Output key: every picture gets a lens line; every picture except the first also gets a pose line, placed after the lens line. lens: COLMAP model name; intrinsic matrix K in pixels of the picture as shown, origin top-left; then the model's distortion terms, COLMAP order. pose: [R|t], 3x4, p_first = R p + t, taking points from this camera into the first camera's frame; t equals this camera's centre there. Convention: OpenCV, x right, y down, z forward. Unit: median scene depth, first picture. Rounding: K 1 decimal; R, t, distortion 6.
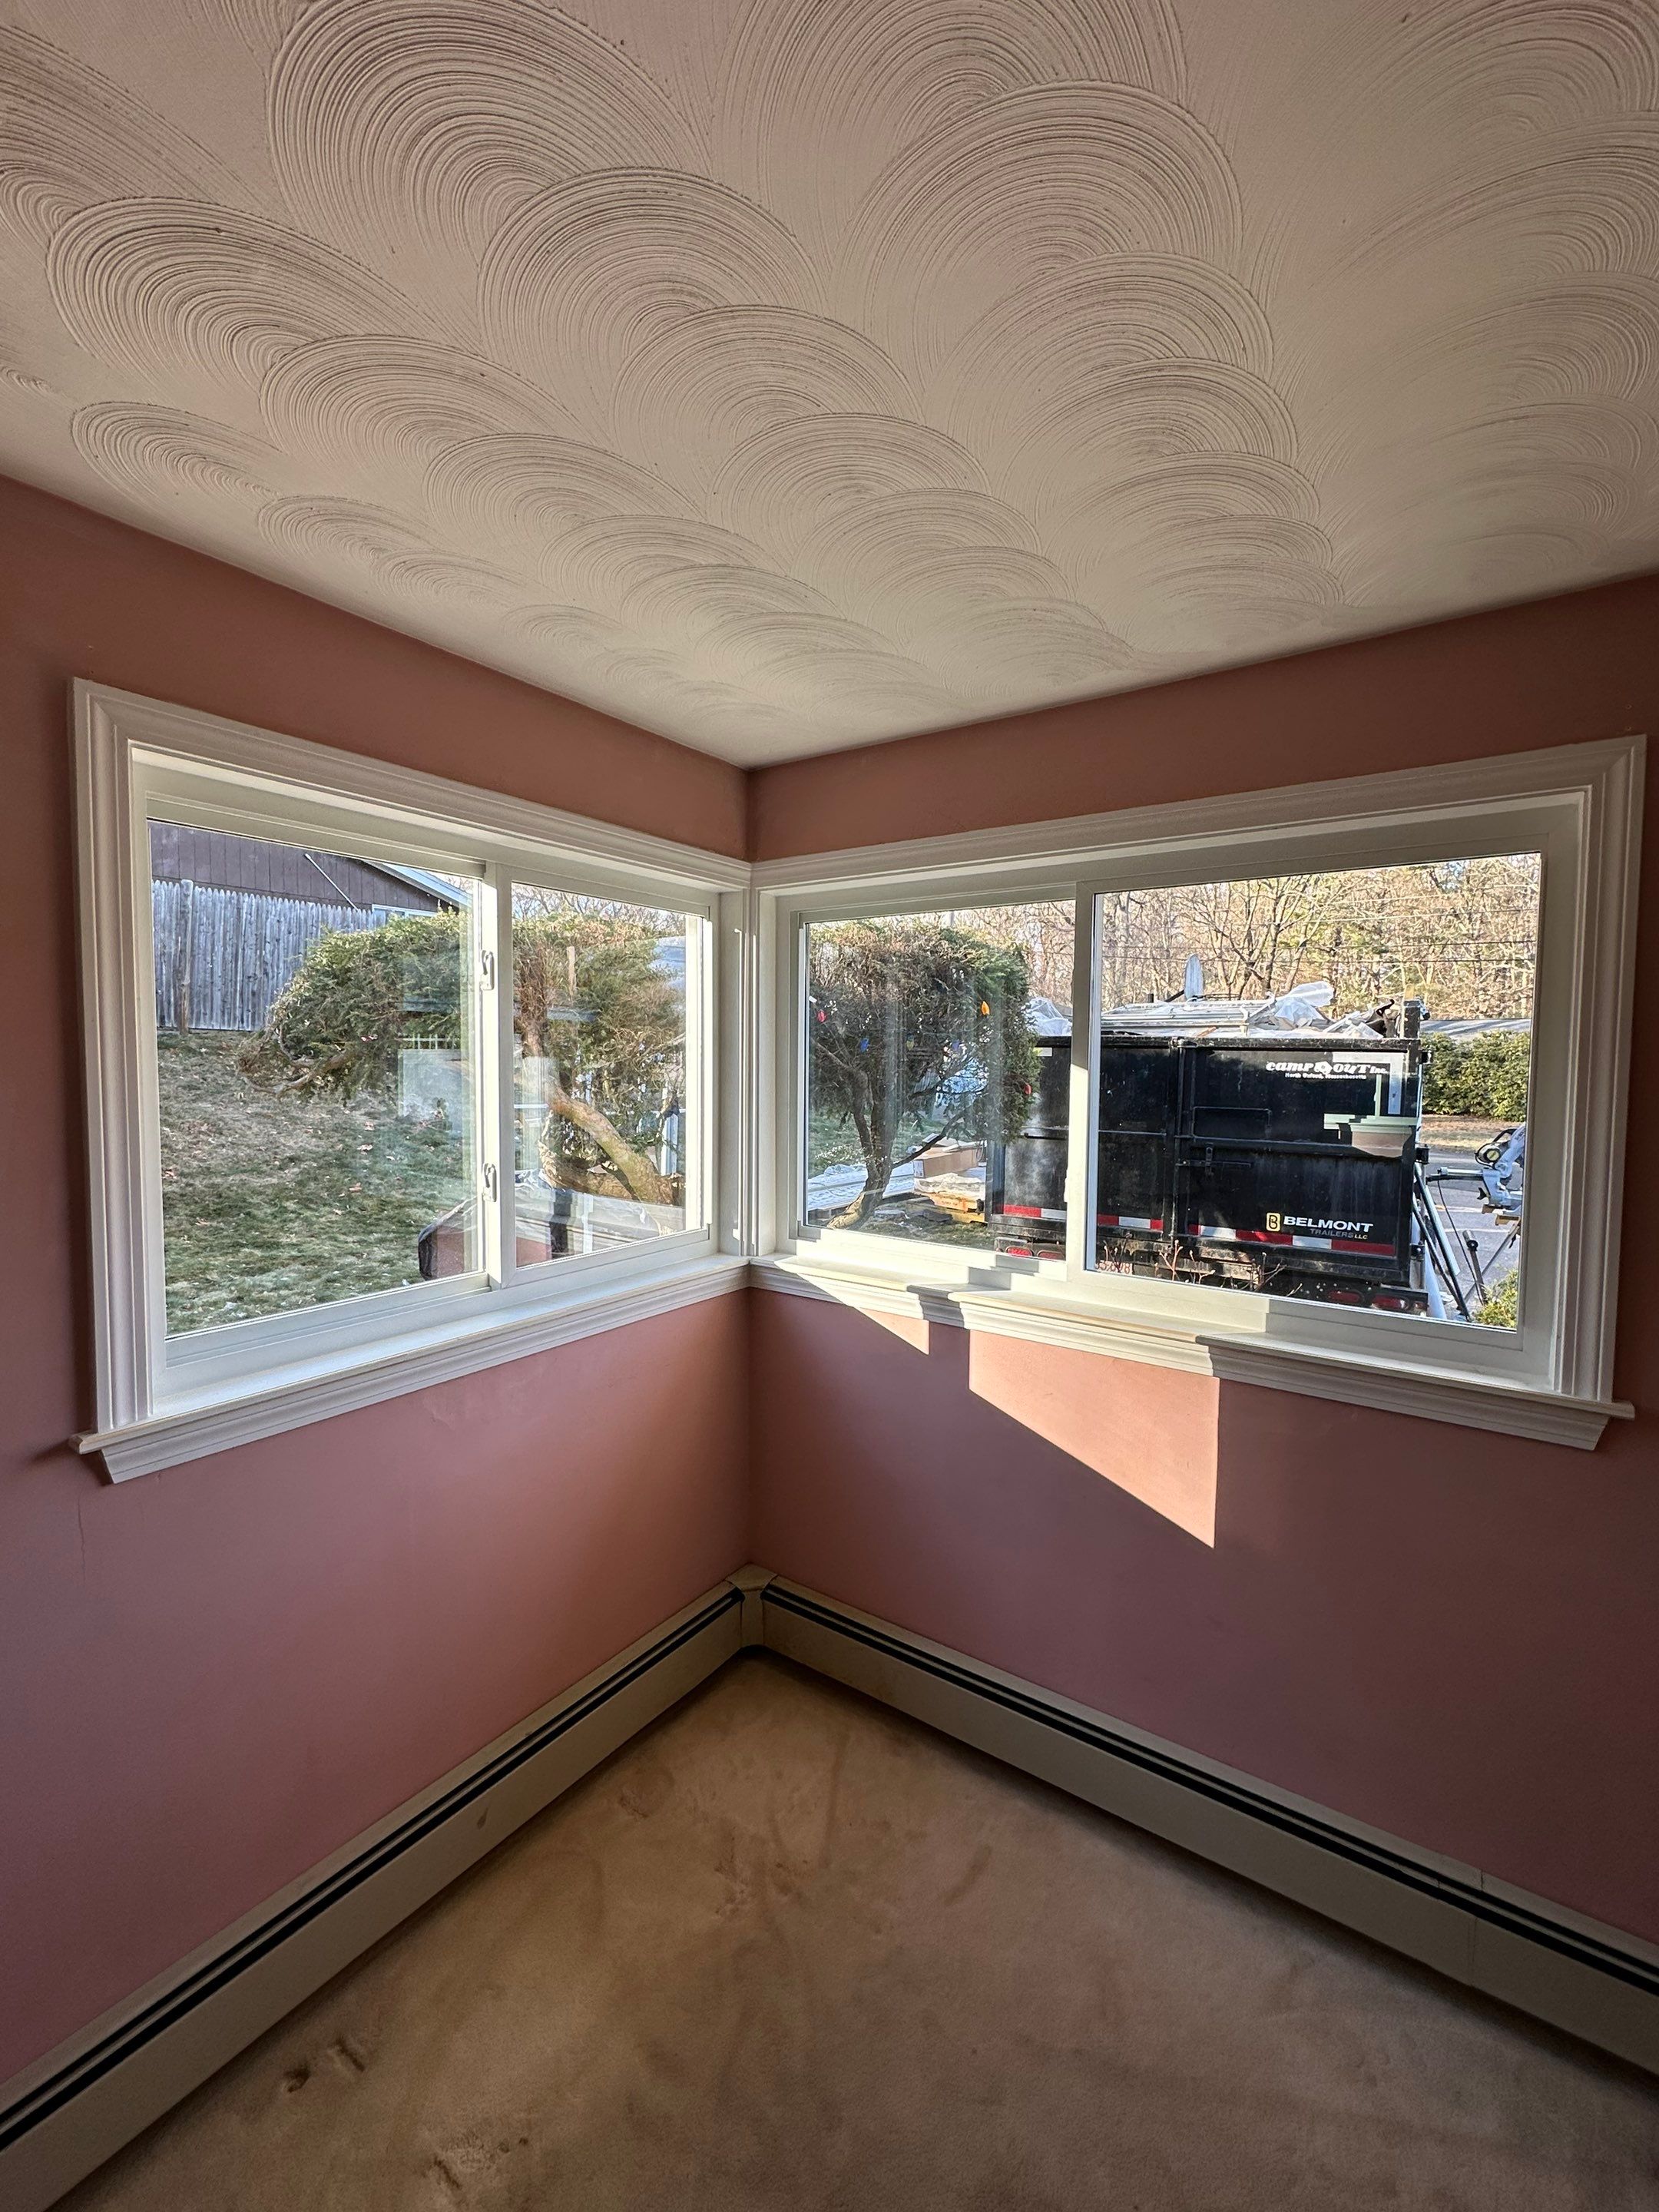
lens RADIAL K [[912.3, 0, 830.7], [0, 912.3, 1106.5], [0, 0, 1]] dist [-0.000469, 0.000063]
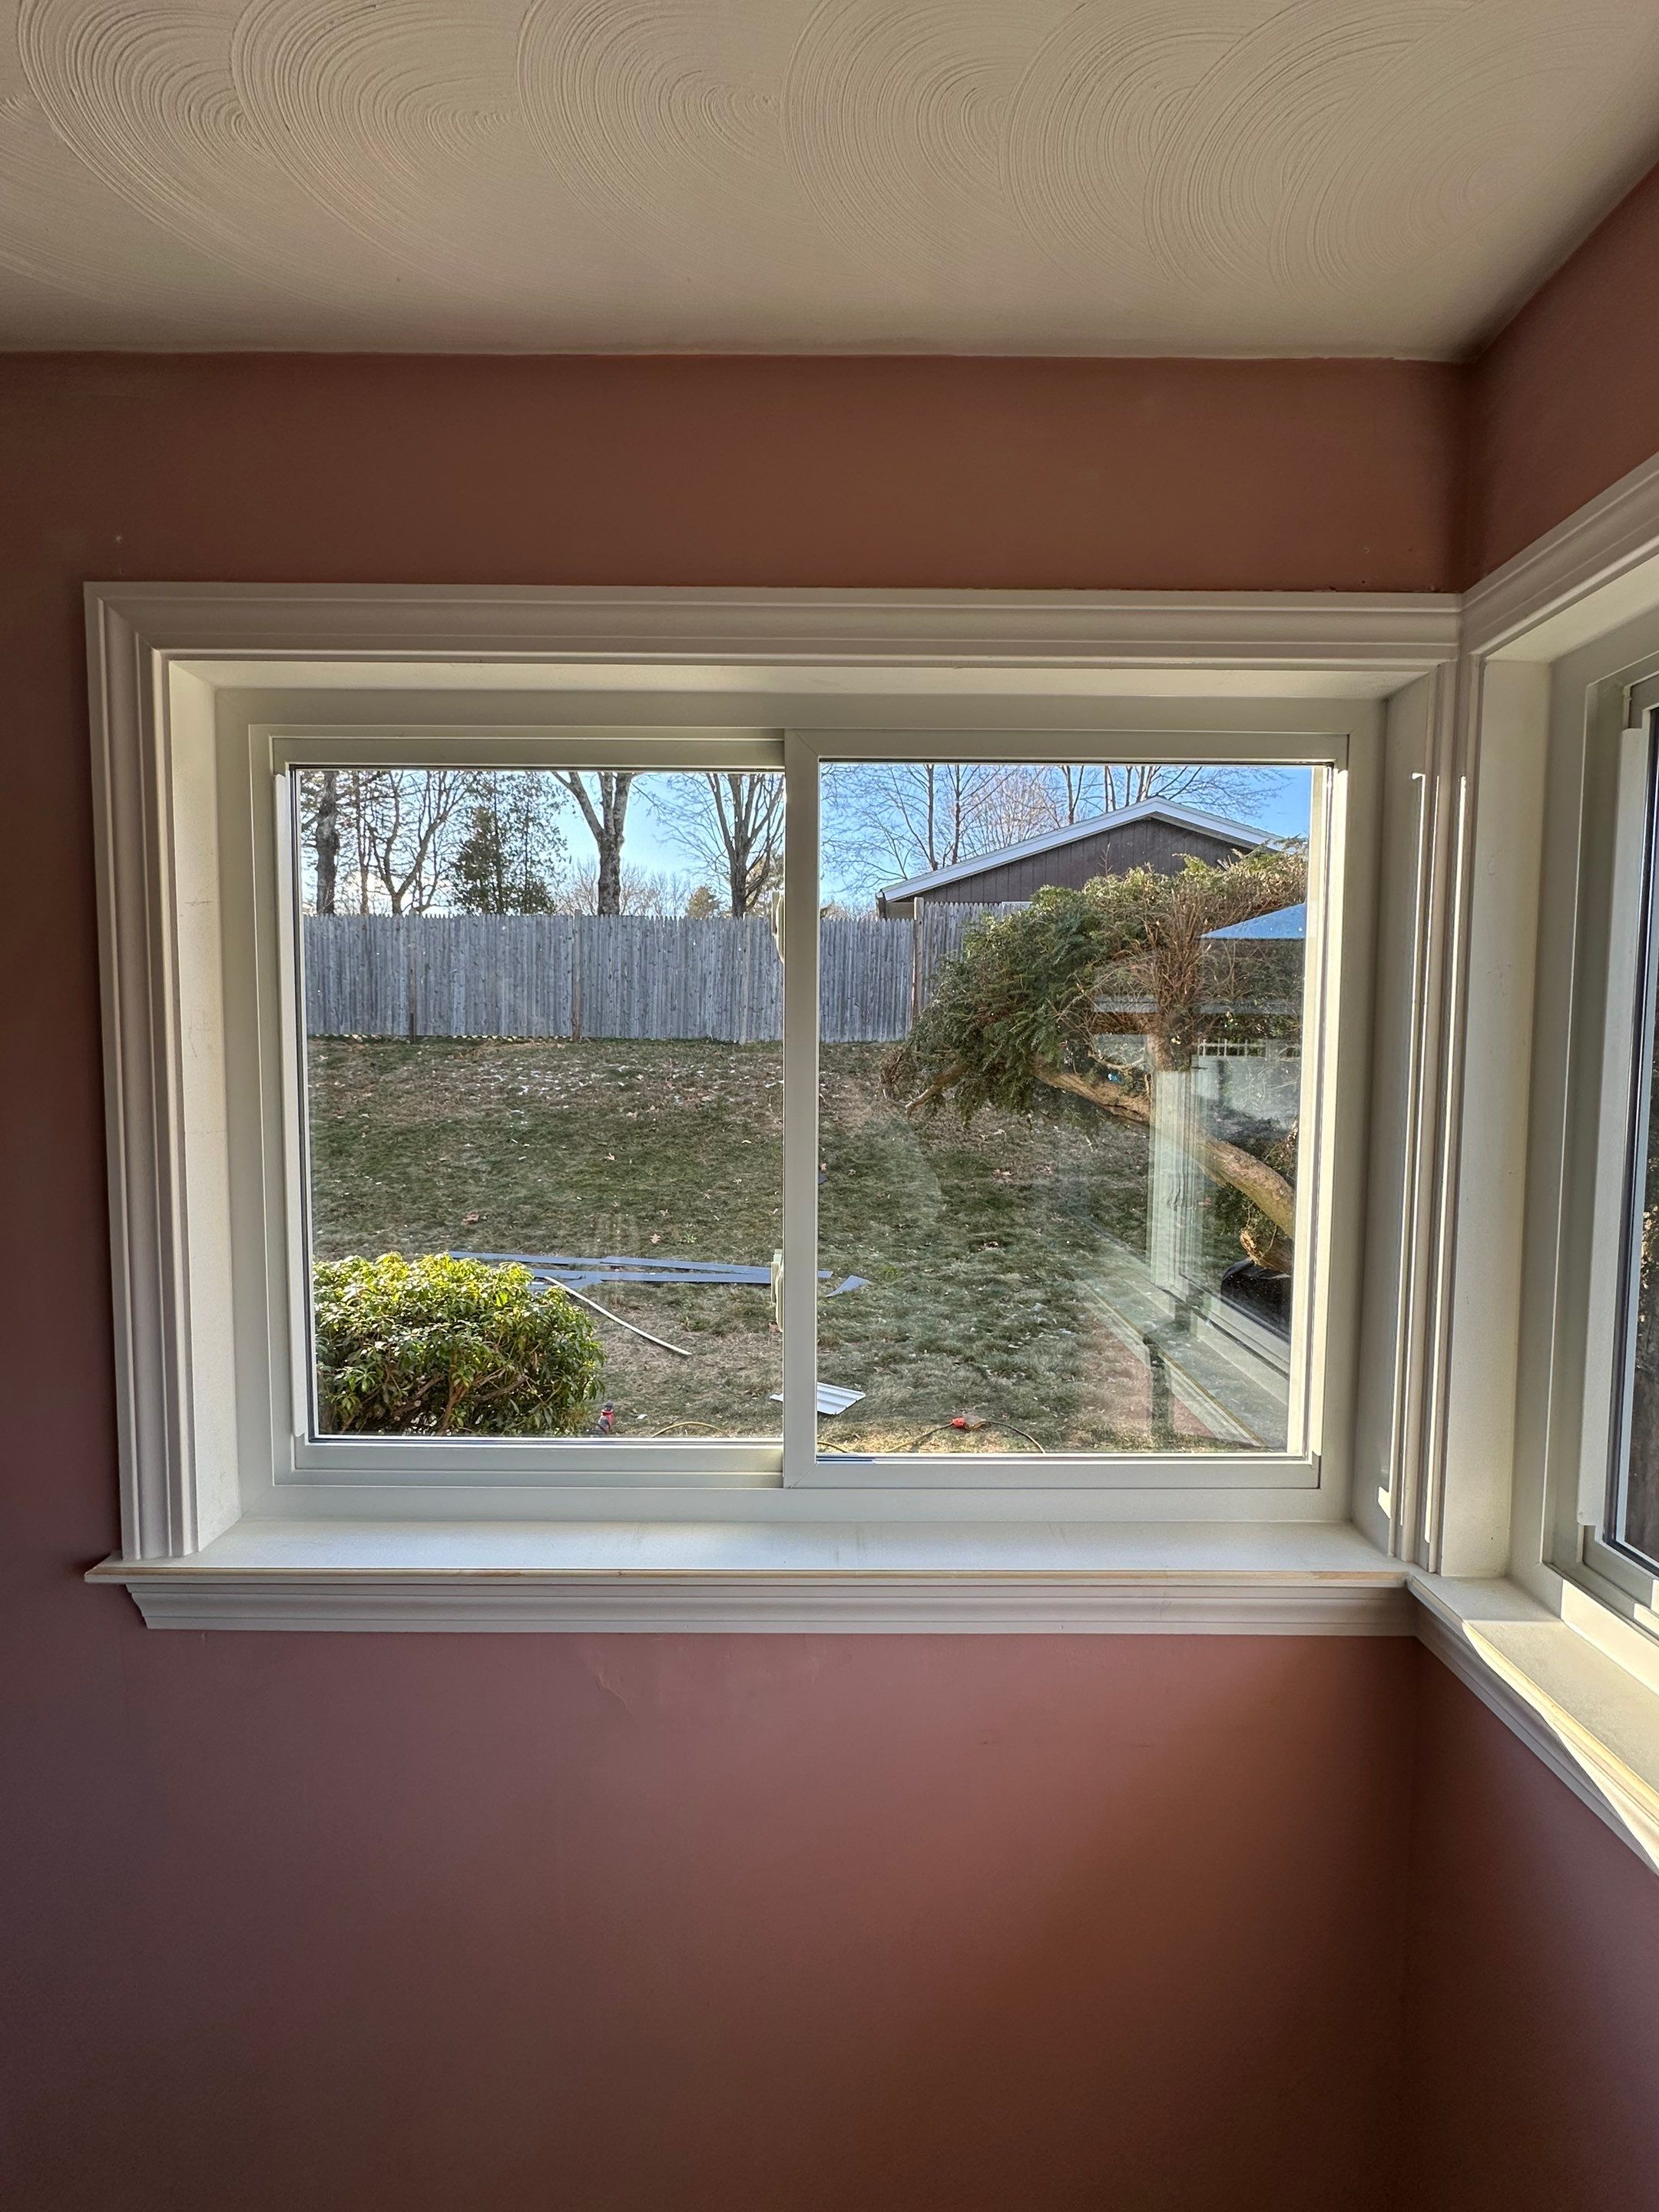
lens RADIAL K [[912.3, 0, 830.7], [0, 912.3, 1106.5], [0, 0, 1]] dist [-0.000469, 0.000063]
pose [[0.573491, 0.043512, -0.818056, 0.058817], [-0.047105, 0.998688, 0.020098, -0.026459], [0.817857, 0.027008, 0.574788, 0.368481]]
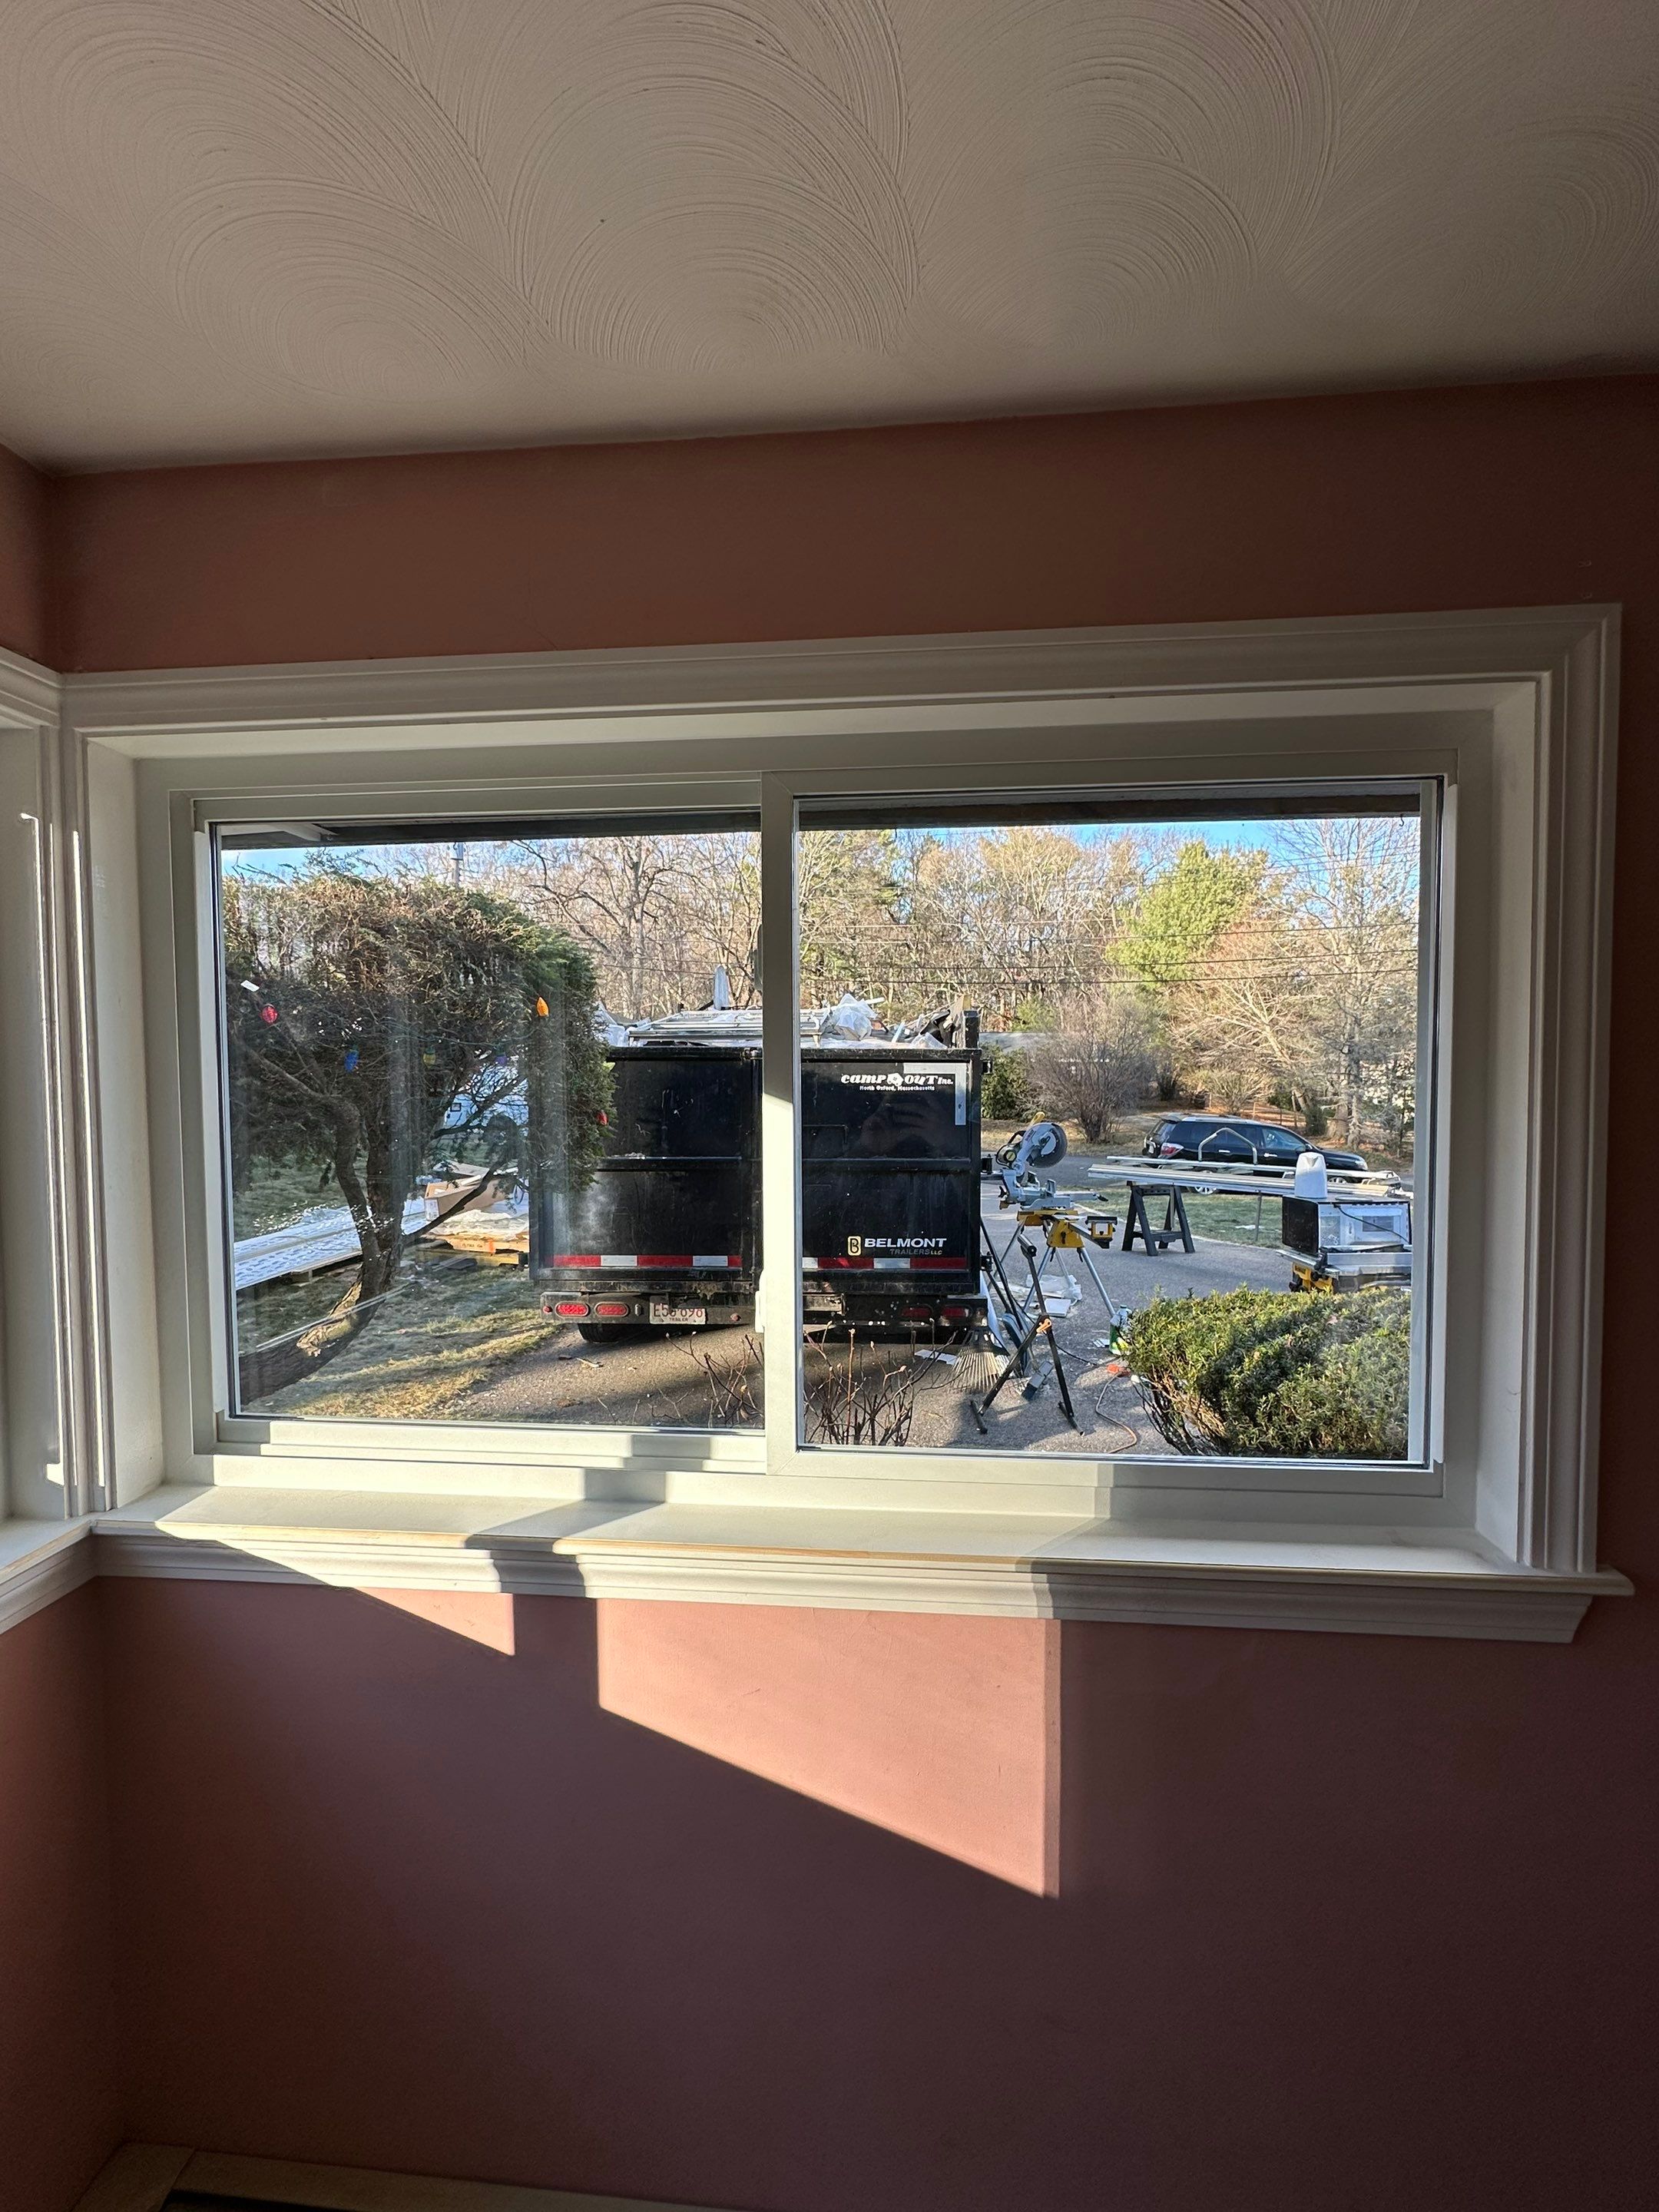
lens RADIAL K [[912.3, 0, 830.7], [0, 912.3, 1106.5], [0, 0, 1]] dist [-0.000469, 0.000063]
pose [[0.867886, -0.034528, 0.495561, 0.010324], [0.040828, 0.999164, -0.001886, -0.019967], [-0.495082, 0.021870, 0.868571, 0.271361]]
